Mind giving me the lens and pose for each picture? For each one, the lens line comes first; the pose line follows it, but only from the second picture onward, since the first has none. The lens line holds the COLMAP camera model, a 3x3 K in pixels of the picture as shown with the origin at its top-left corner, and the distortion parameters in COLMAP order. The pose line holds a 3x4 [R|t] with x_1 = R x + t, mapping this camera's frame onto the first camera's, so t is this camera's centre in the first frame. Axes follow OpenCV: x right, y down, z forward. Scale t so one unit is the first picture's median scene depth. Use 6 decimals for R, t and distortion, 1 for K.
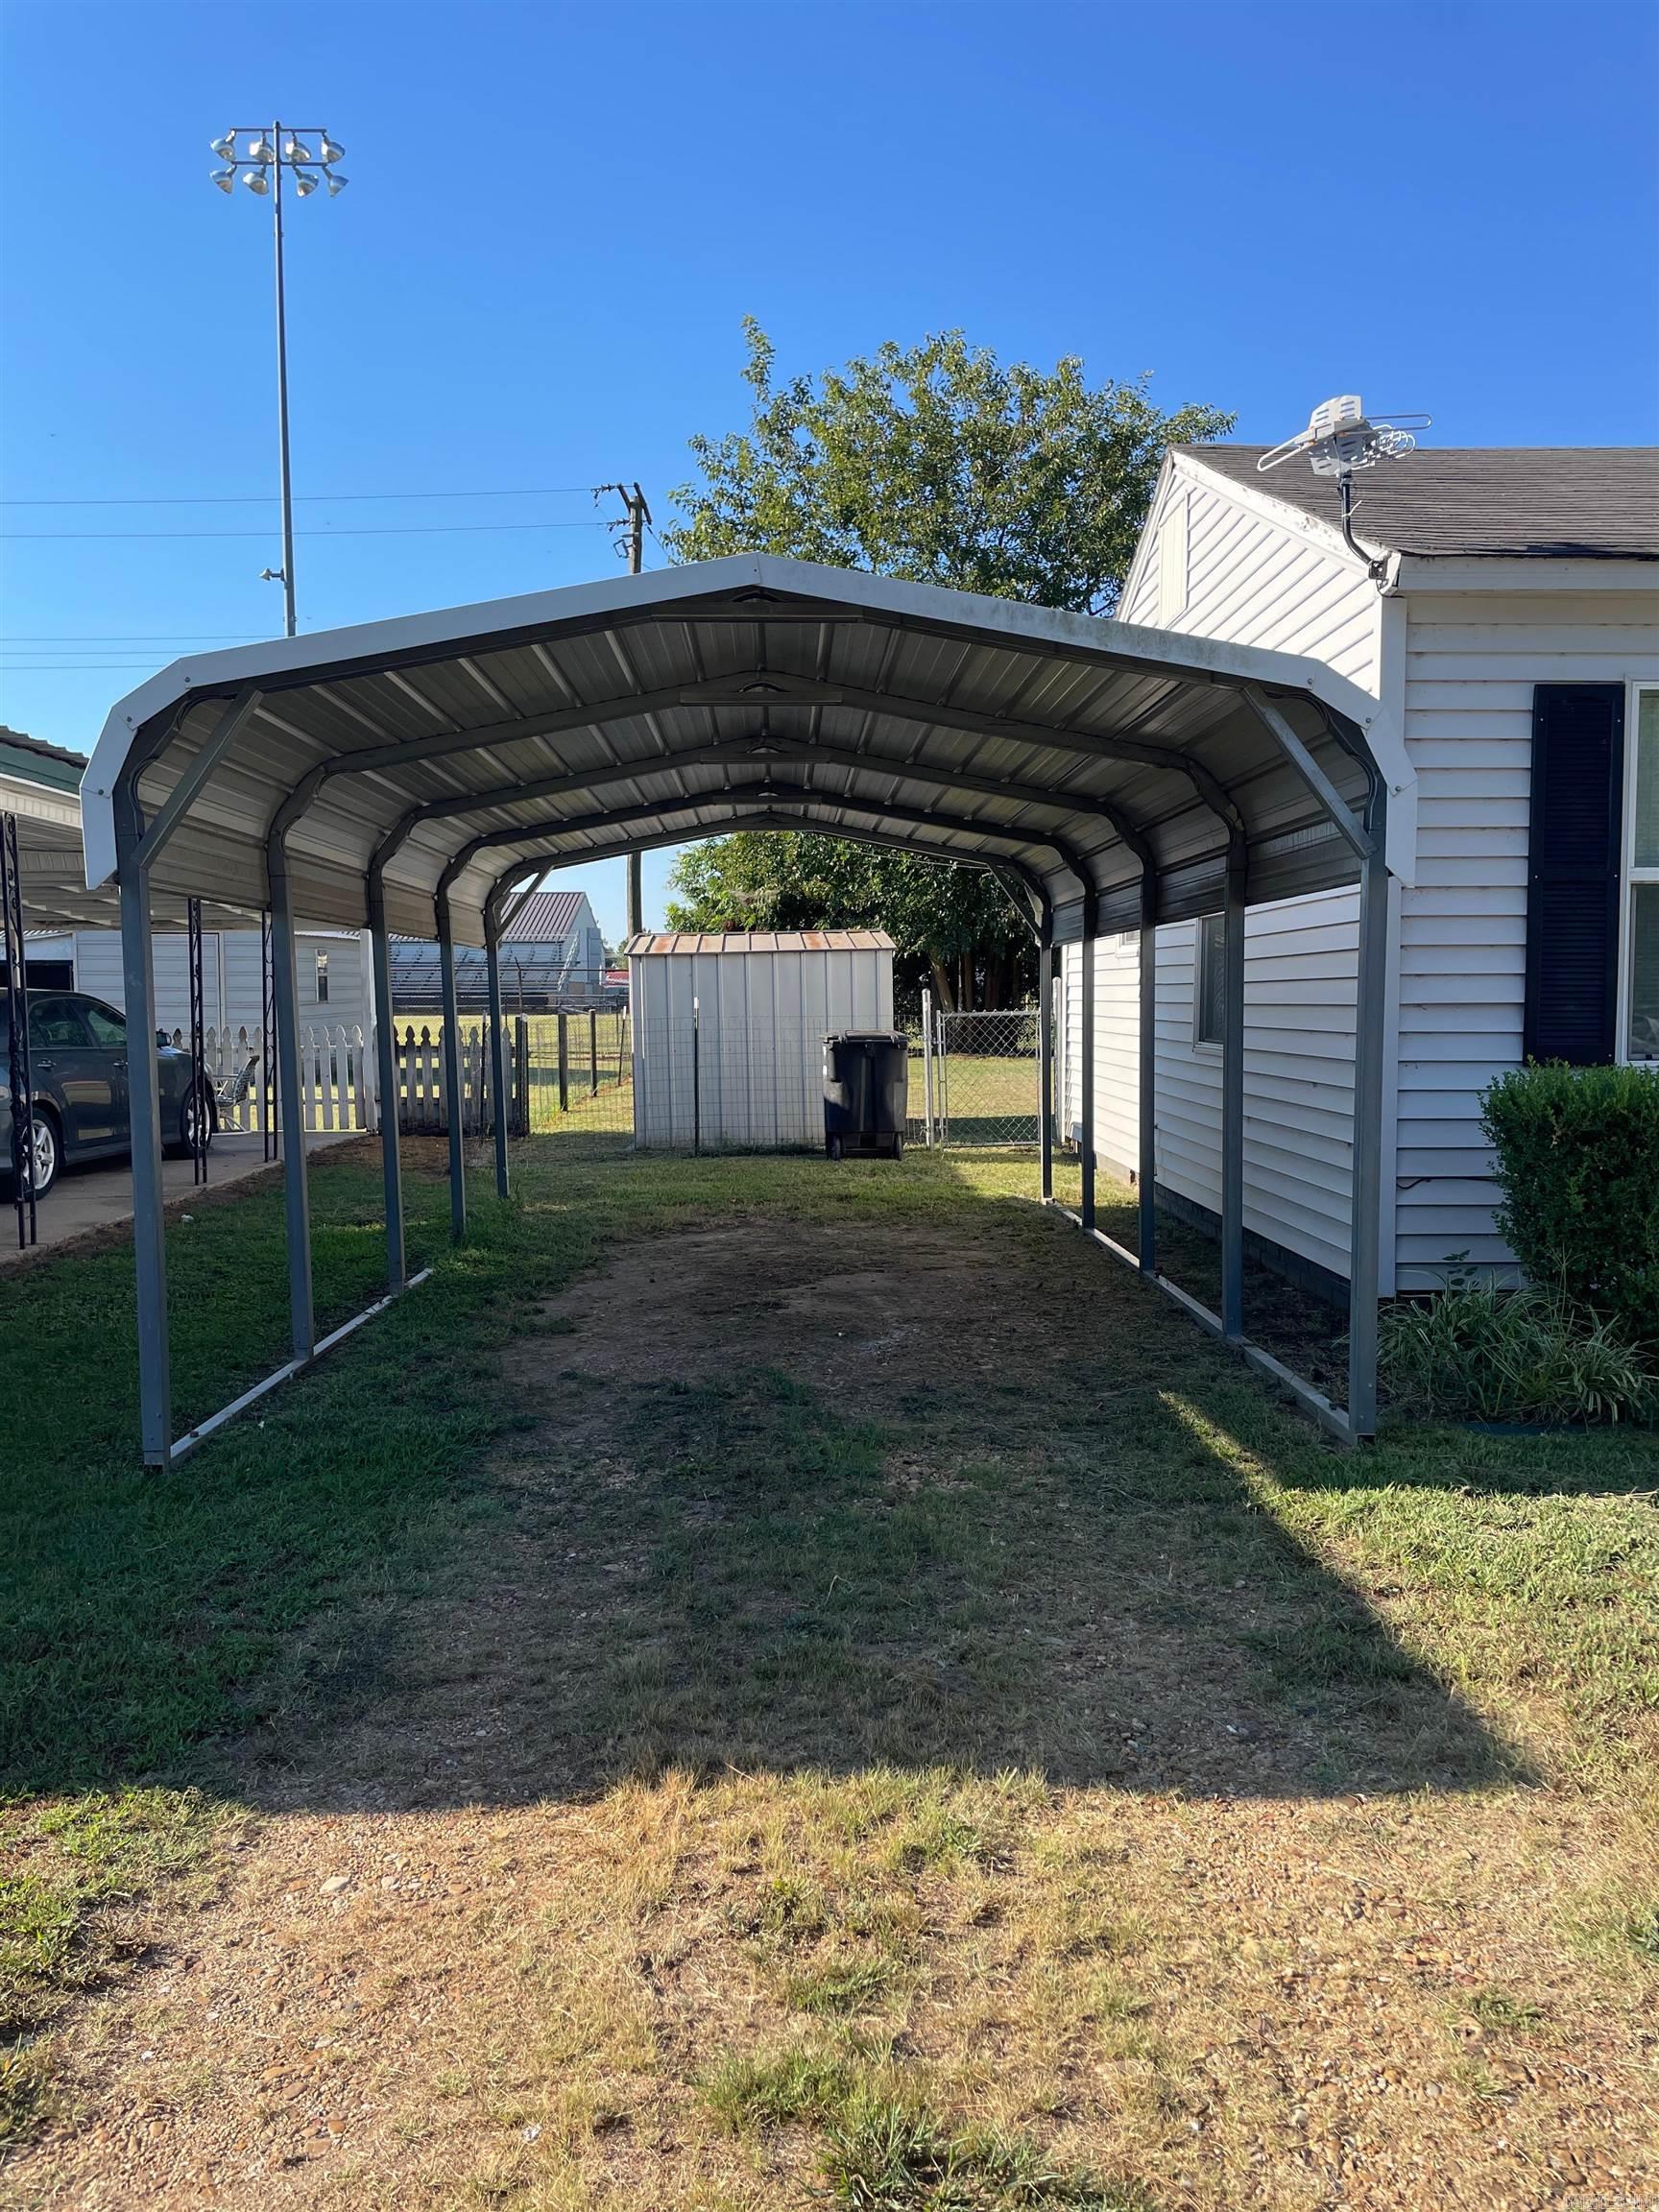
lens RADIAL K [[1657.9, 0, 829.5], [0, 1657.9, 1106.0], [0, 0, 1]] dist [0.086978, -0.108418]
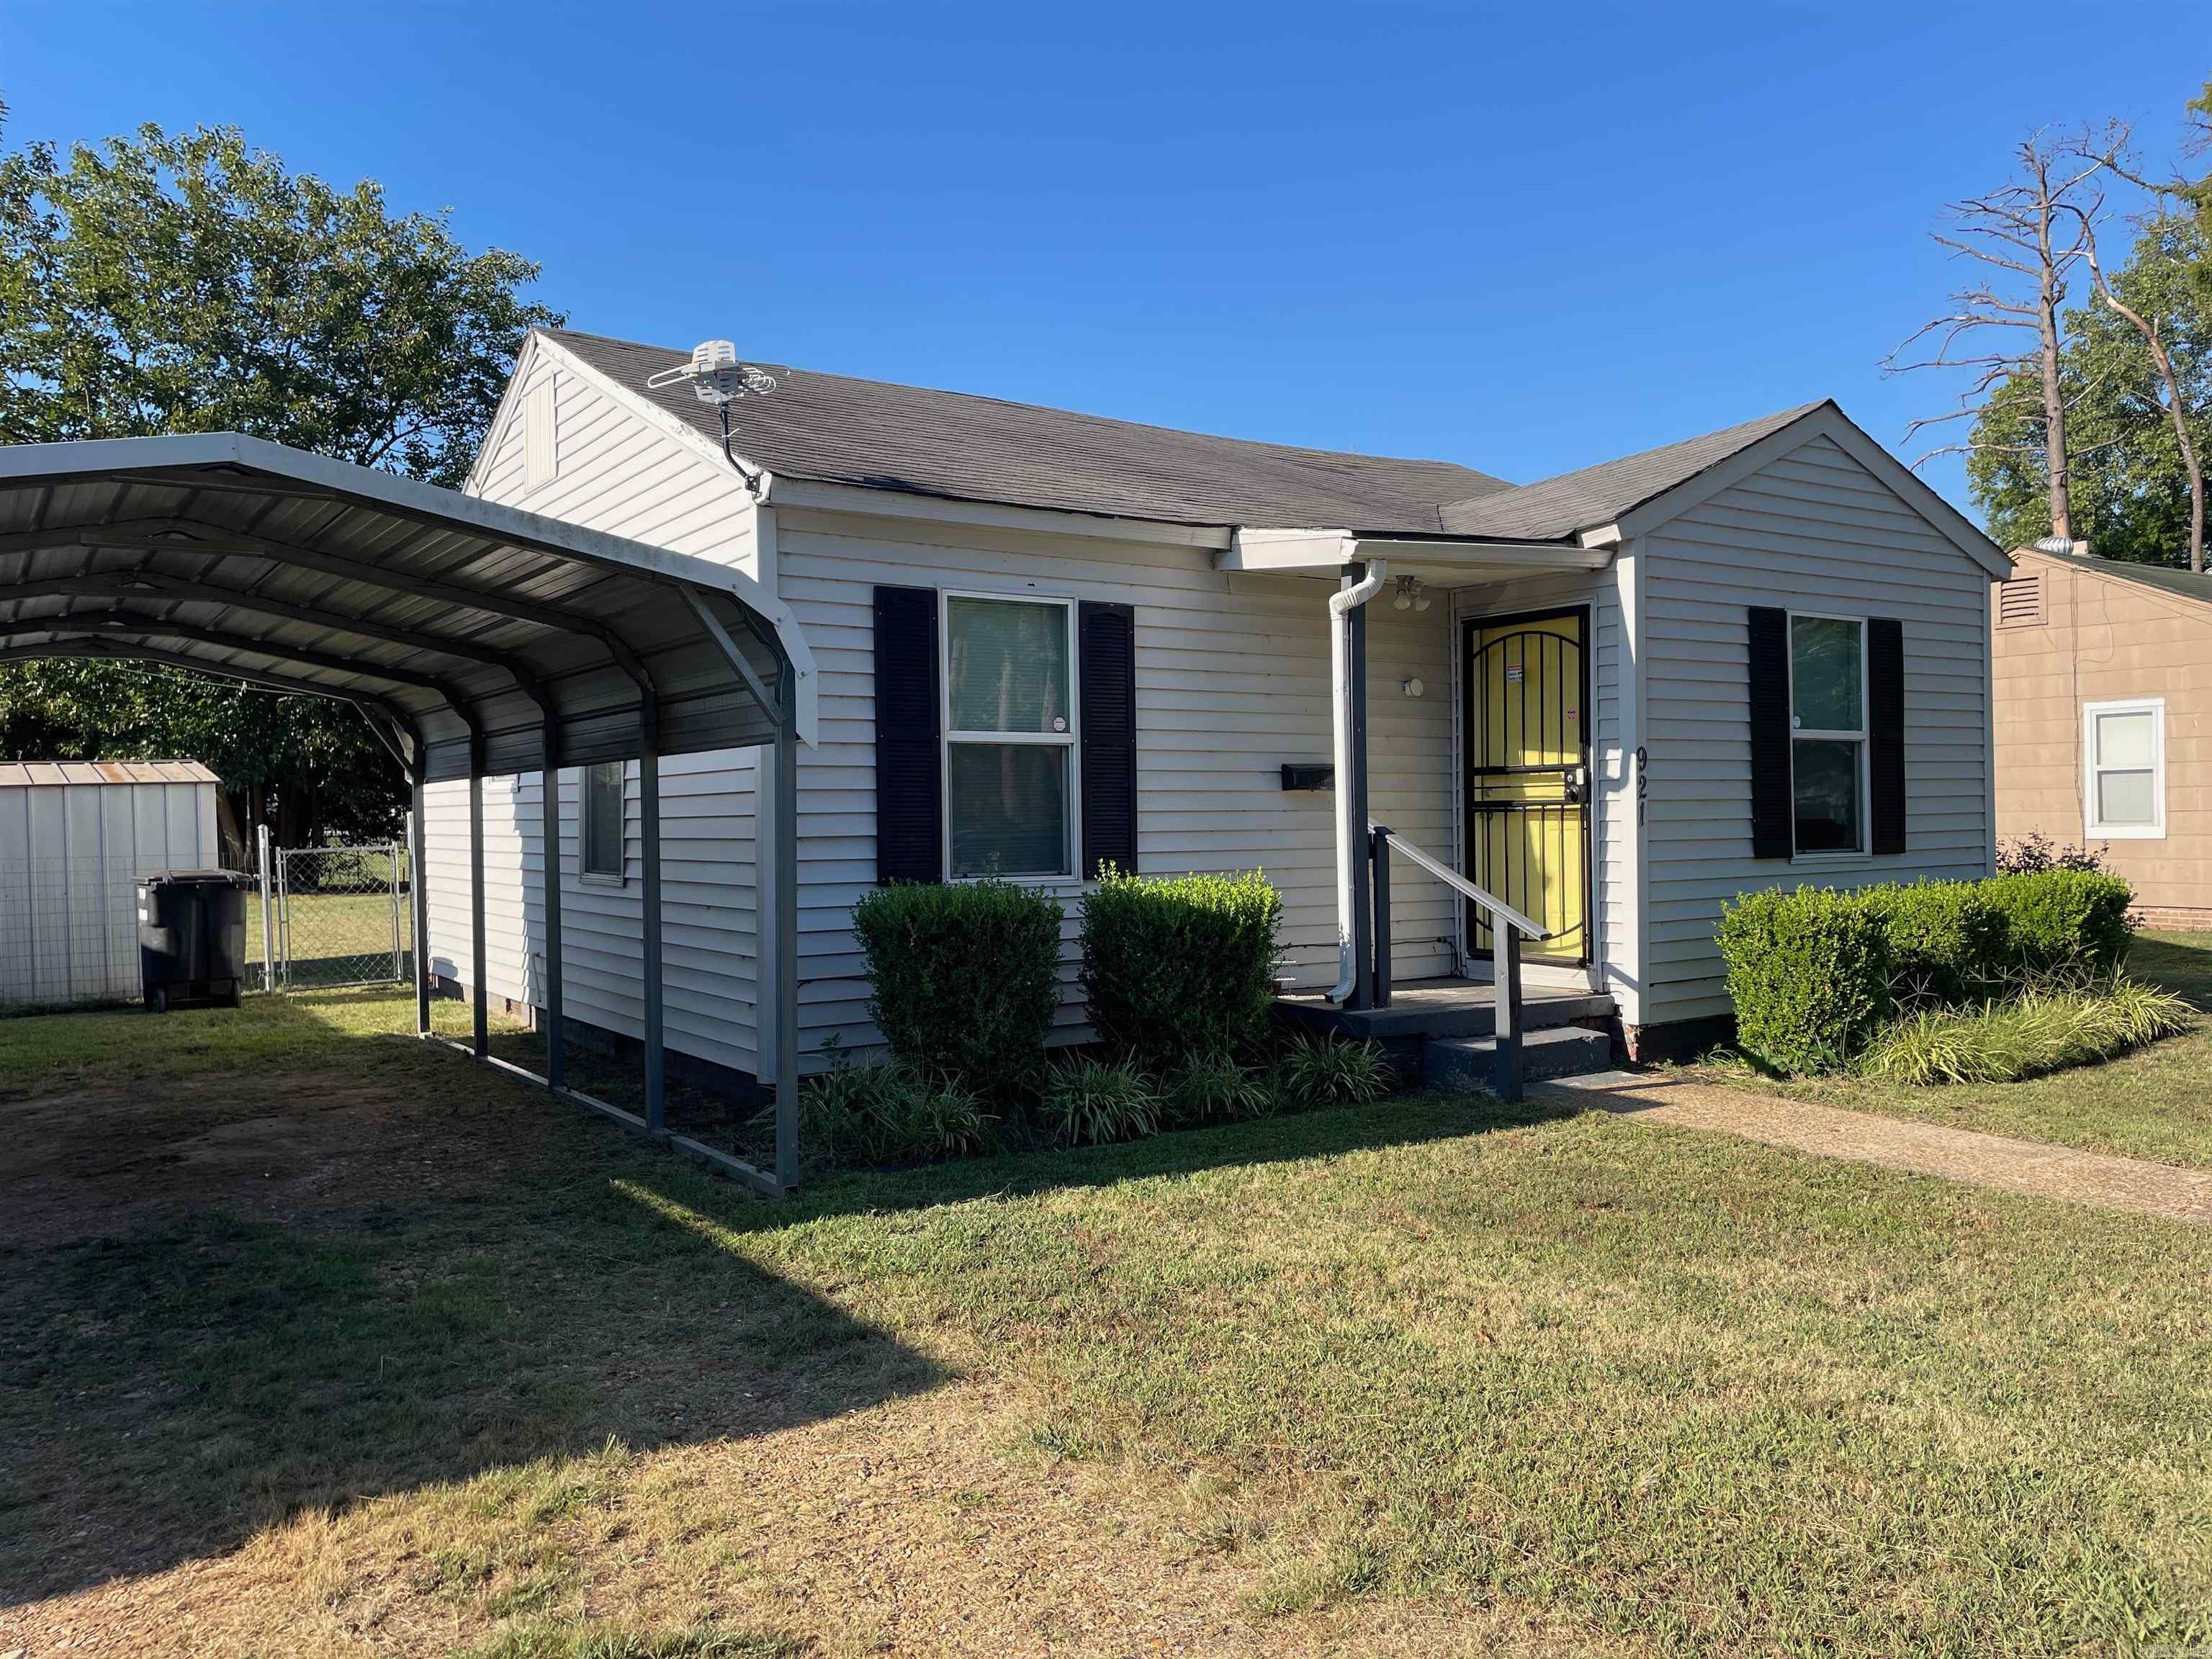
lens RADIAL K [[1657.9, 0, 1106.0], [0, 1657.9, 829.5], [0, 0, 1]] dist [0.086978, -0.108418]
pose [[0.843294, -0.012833, 0.537300, -0.128556], [0.046500, 0.997708, -0.049154, 0.003824], [-0.535438, 0.066436, 0.841958, -0.163335]]
